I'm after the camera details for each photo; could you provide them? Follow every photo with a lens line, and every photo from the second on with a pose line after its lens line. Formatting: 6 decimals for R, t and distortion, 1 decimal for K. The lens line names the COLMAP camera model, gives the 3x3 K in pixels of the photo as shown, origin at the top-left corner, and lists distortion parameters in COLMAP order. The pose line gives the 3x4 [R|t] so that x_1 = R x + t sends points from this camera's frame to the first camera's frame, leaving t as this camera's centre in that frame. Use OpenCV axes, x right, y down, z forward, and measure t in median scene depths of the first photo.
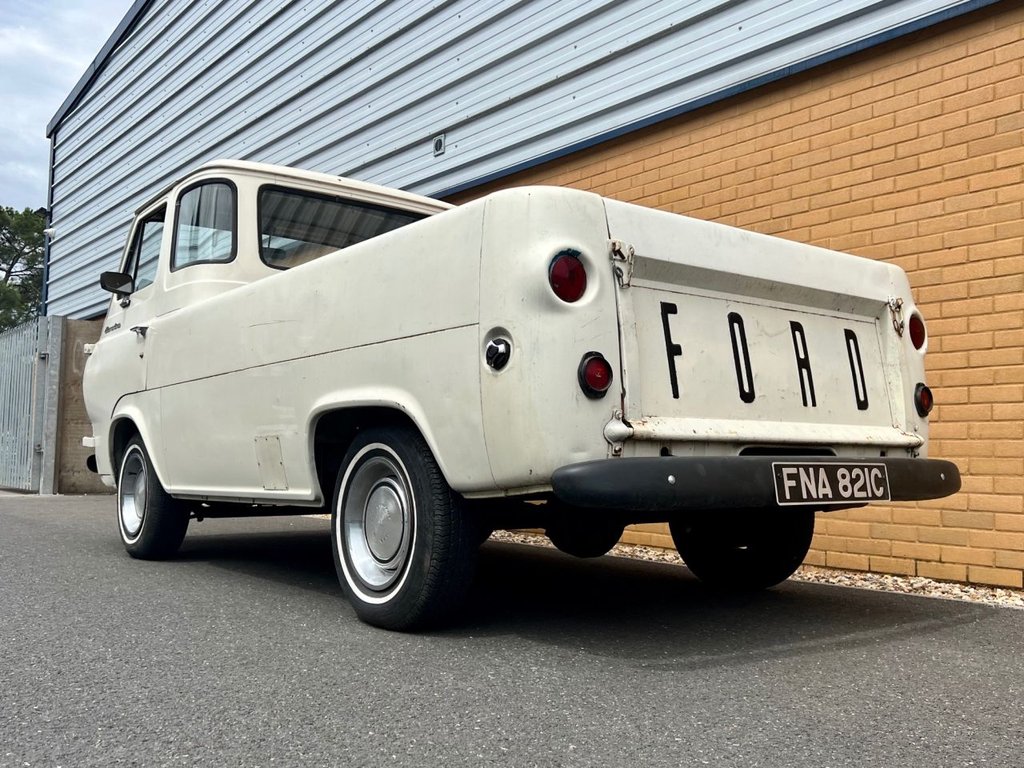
lens RADIAL K [[952.2, 0, 528.5], [0, 952.2, 403.4], [0, 0, 1]] dist [0.084283, -0.160860]
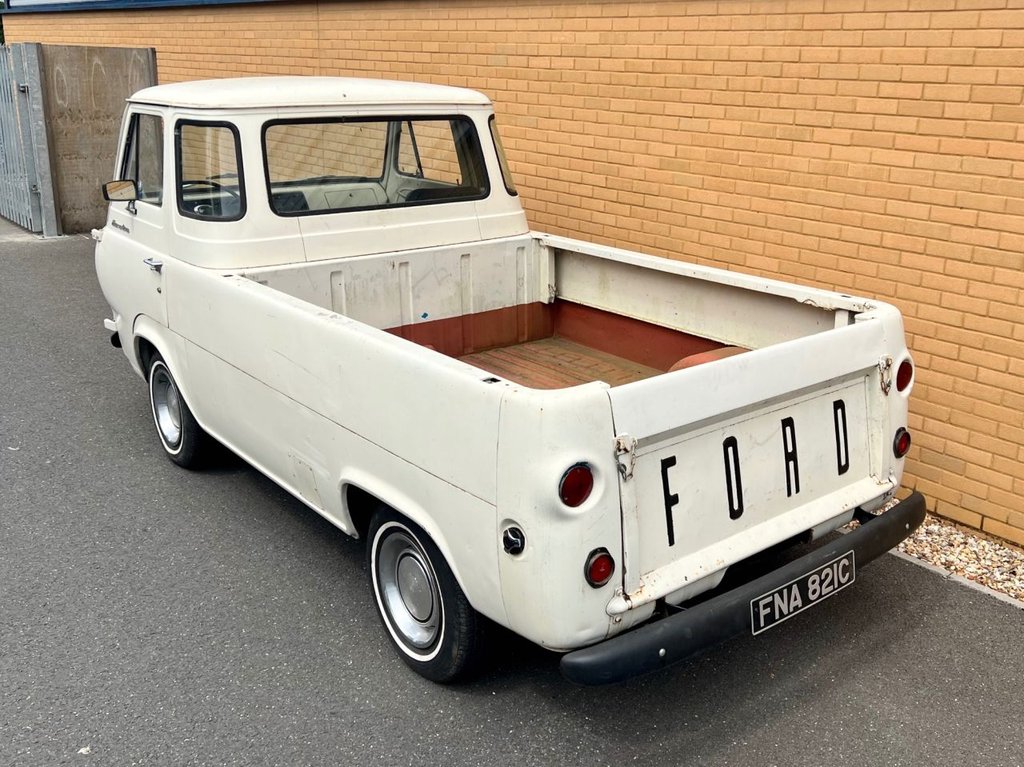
lens RADIAL K [[988.3, 0, 584.4], [0, 988.3, 337.2], [0, 0, 1]] dist [0.085613, -0.140702]
pose [[0.999364, -0.000468, 0.035647, 0.008235], [-0.011026, 0.946827, 0.321554, -0.563740], [-0.033902, -0.321742, 0.946220, -0.032844]]
